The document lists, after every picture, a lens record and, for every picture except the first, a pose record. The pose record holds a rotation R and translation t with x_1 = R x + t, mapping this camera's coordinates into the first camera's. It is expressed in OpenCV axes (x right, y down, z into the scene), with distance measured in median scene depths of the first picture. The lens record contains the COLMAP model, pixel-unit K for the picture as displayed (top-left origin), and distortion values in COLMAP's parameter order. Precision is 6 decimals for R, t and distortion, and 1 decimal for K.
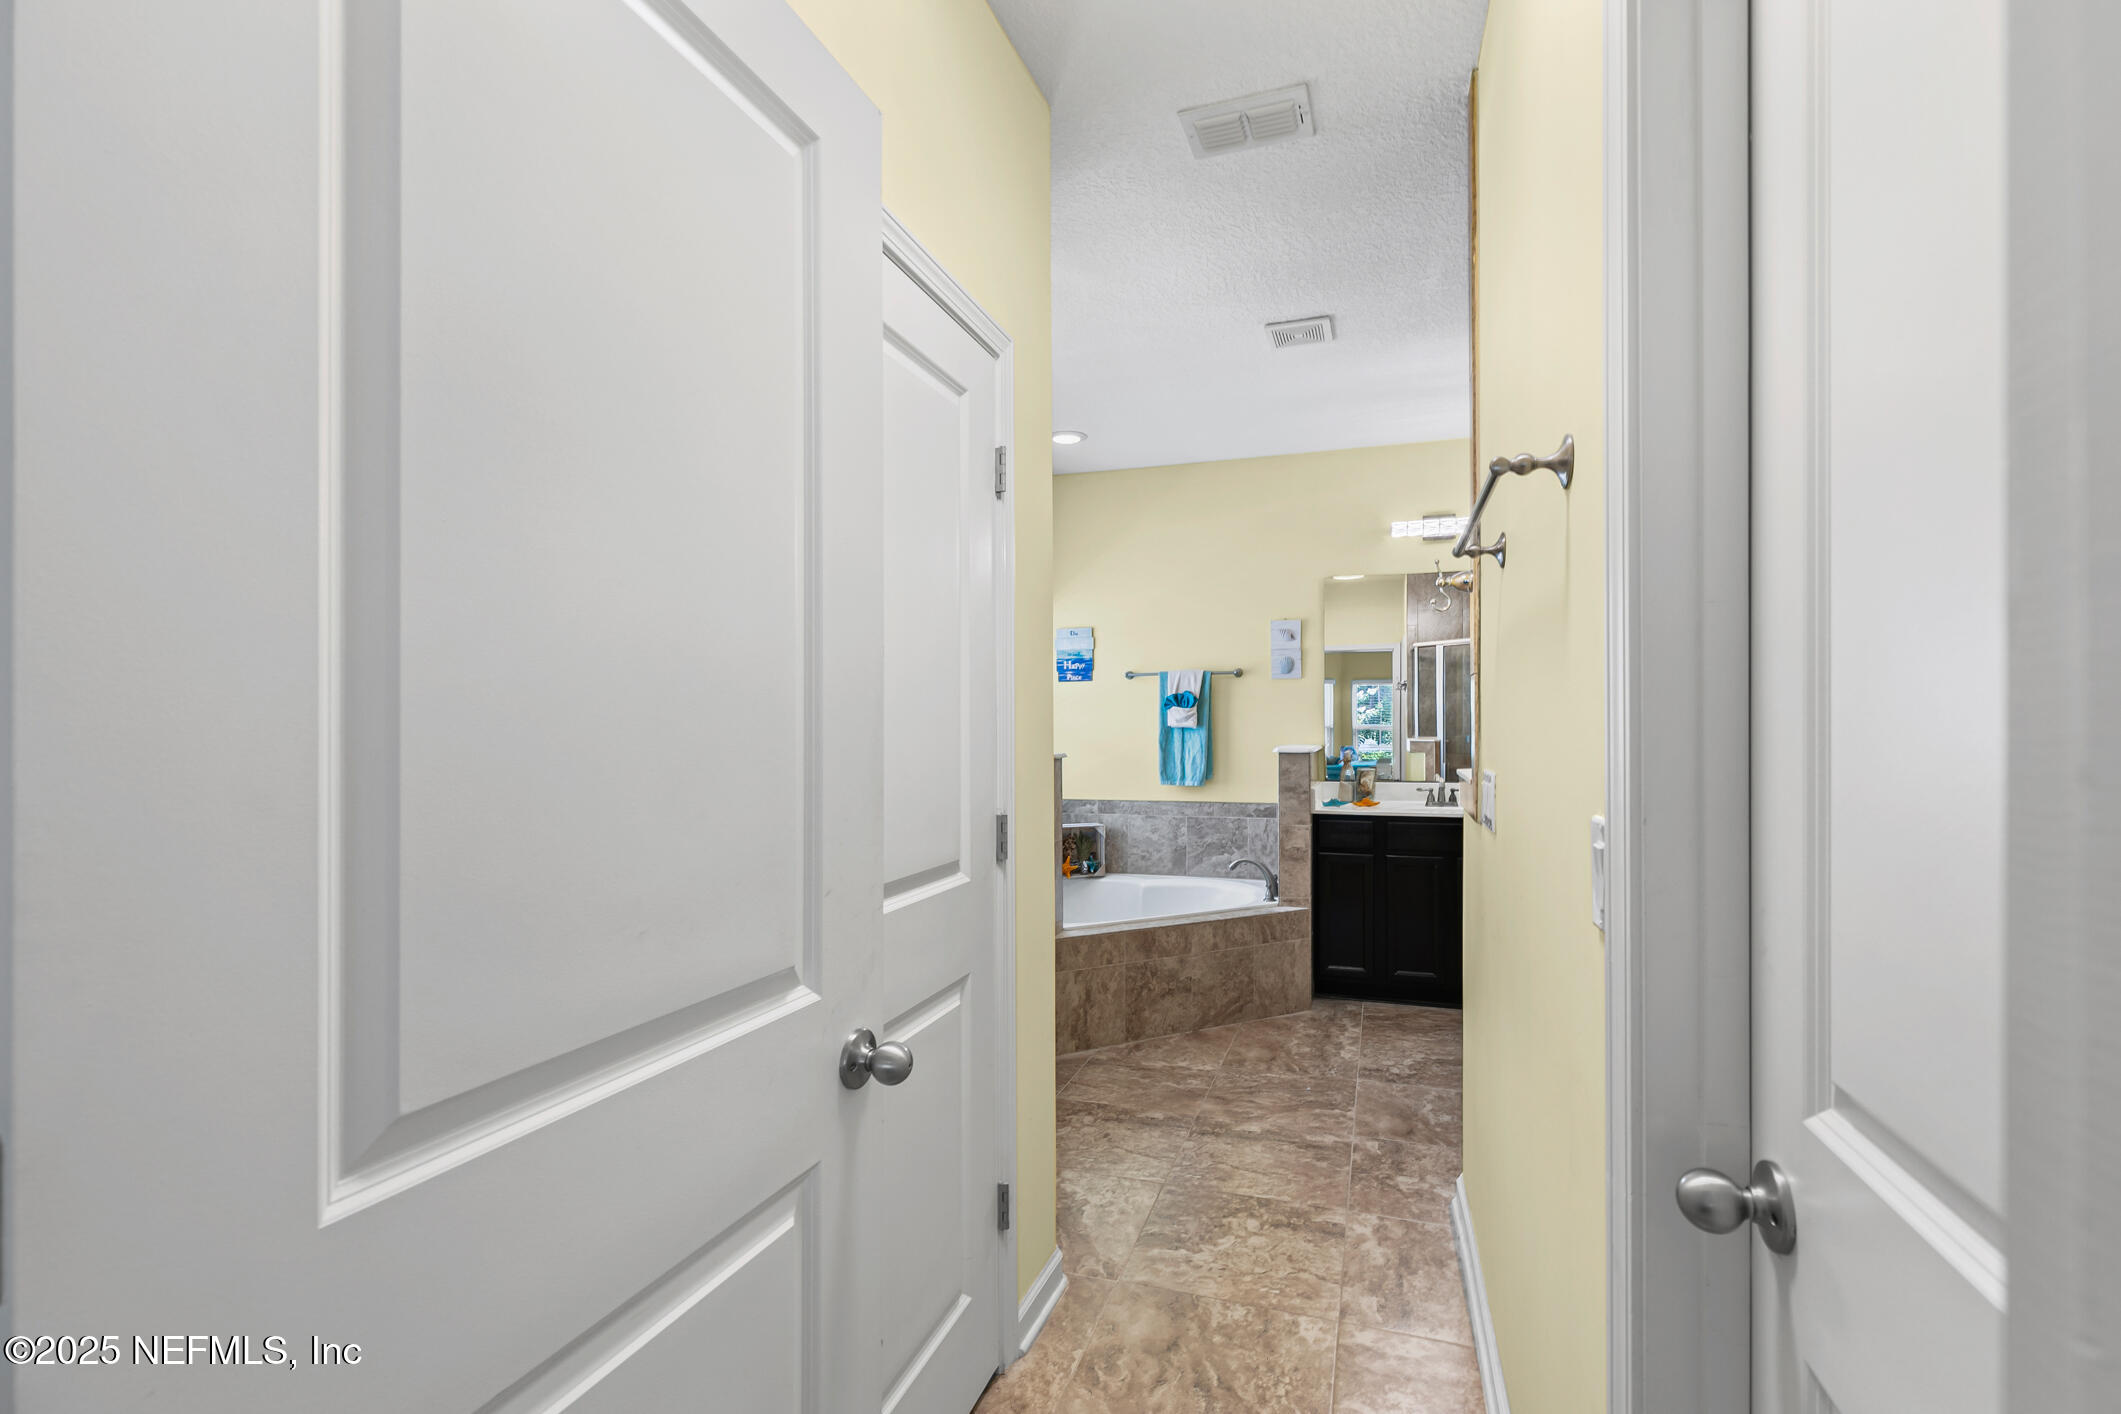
lens RADIAL K [[963.6, 0, 1072.4], [0, 963.6, 720.5], [0, 0, 1]] dist [0.000693, 0.000644]
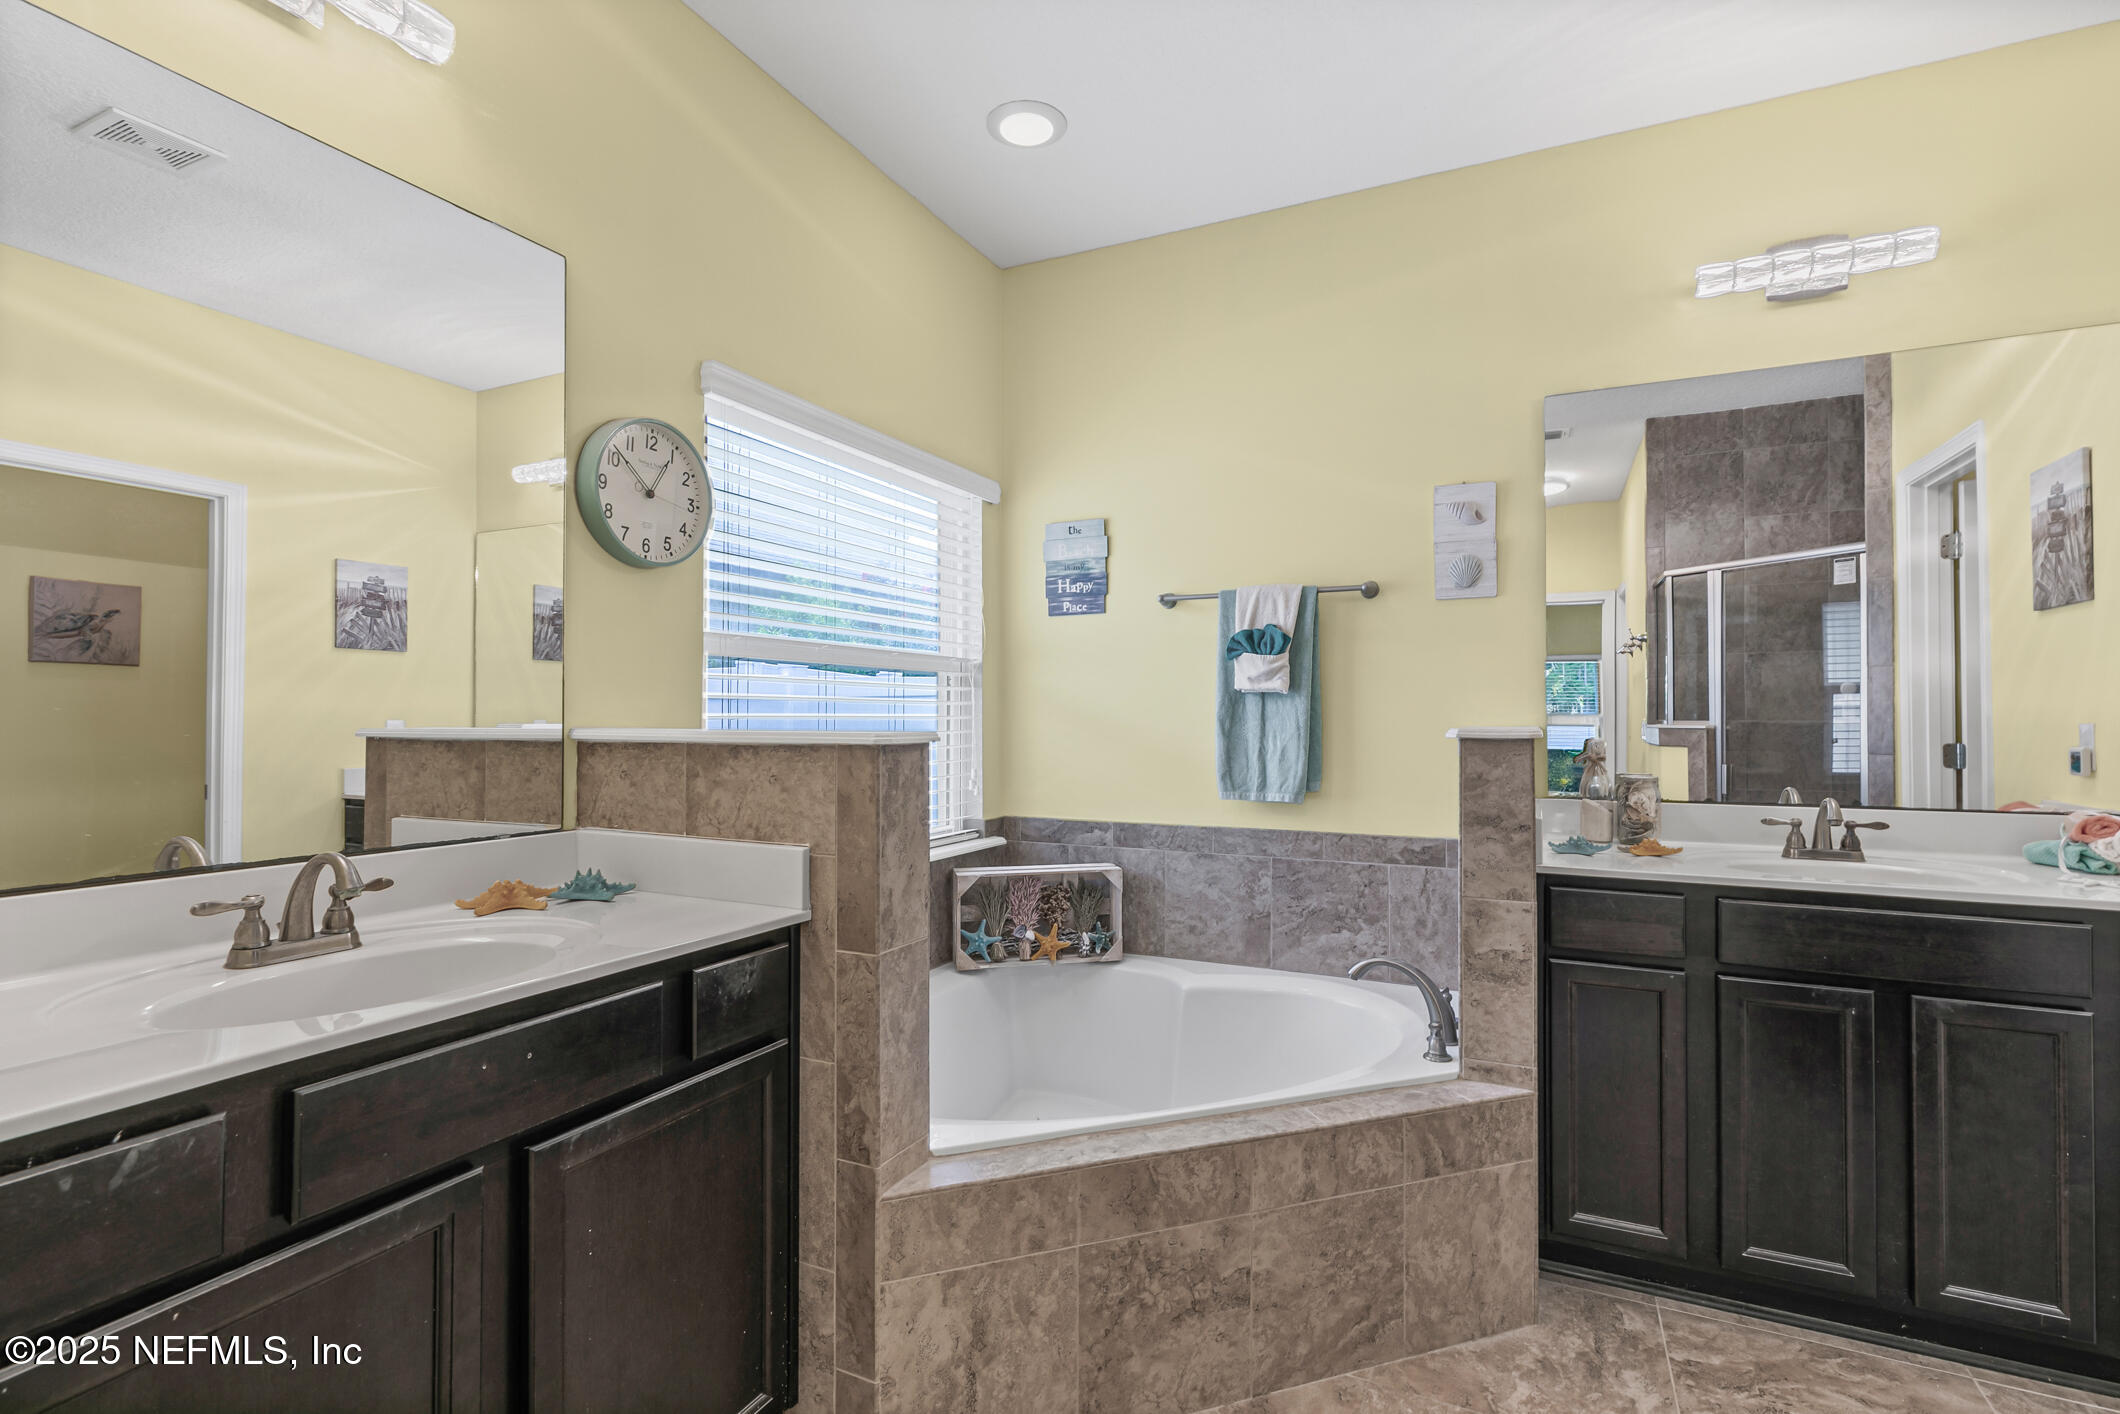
lens RADIAL K [[963.1, 0, 1070.8], [0, 963.1, 702.0], [0, 0, 1]] dist [0.000693, 0.000644]
pose [[0.990760, 0.004193, -0.135560, 0.081753], [-0.006065, 0.999892, -0.013394, 0.020413], [0.135489, 0.014093, 0.990679, 0.456659]]
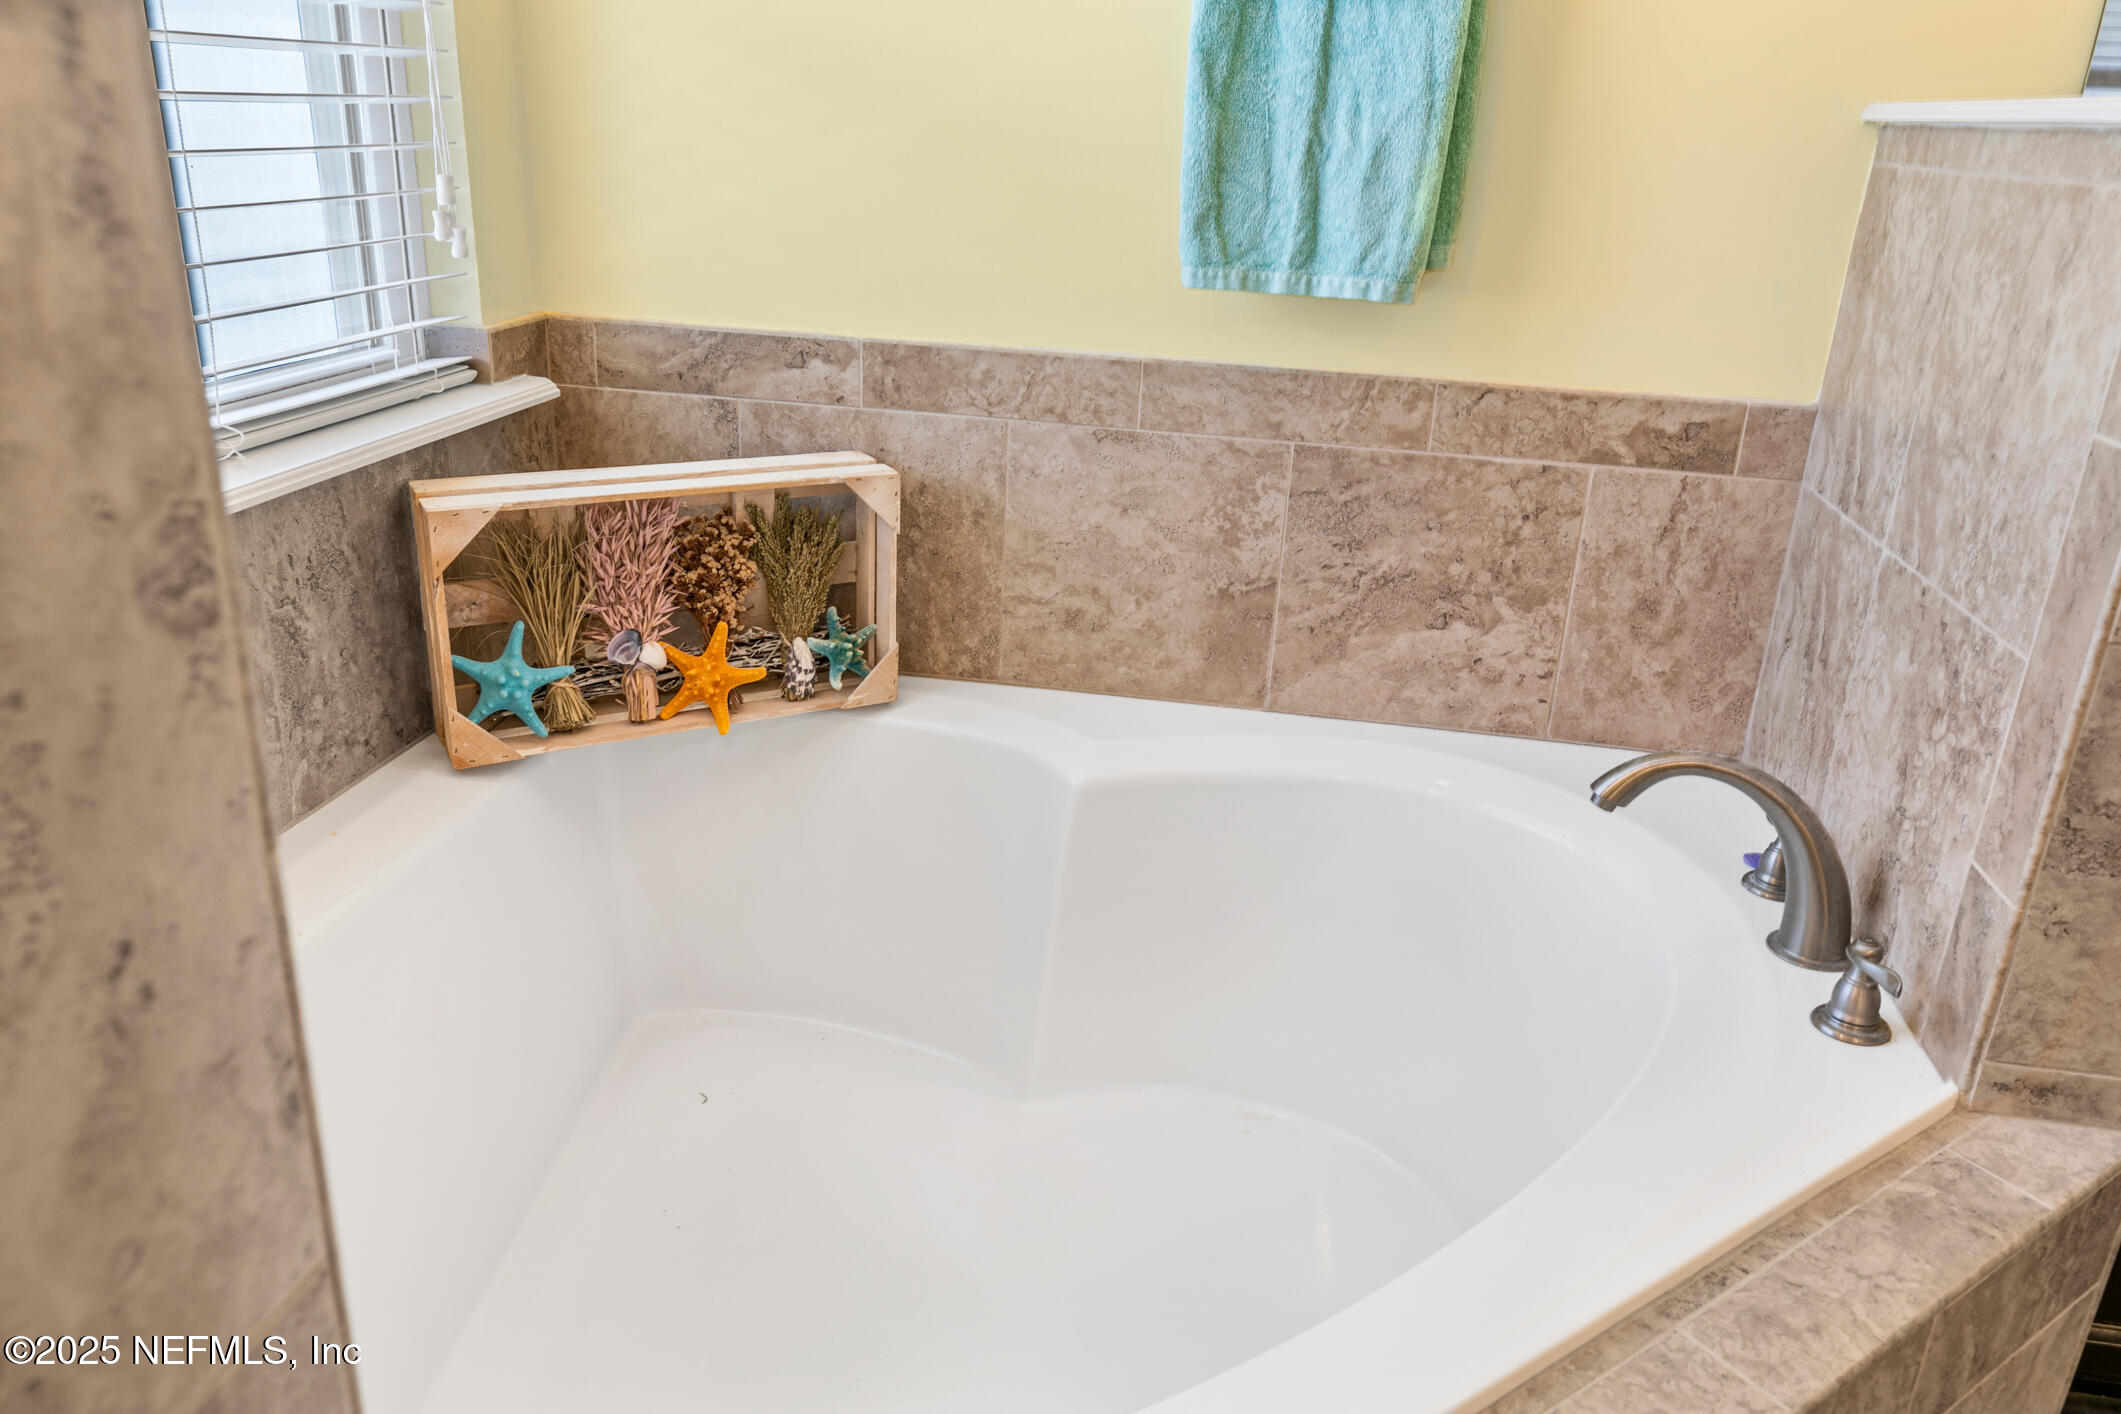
lens RADIAL K [[1557.9, 0, 1067.6], [0, 1557.9, 689.7], [0, 0, 1]] dist [0.007450, 0.004959]
pose [[0.988883, -0.001089, 0.148690, 0.020328], [-0.052342, 0.933420, 0.354947, 0.032473], [-0.139177, -0.358784, 0.922986, 0.689885]]
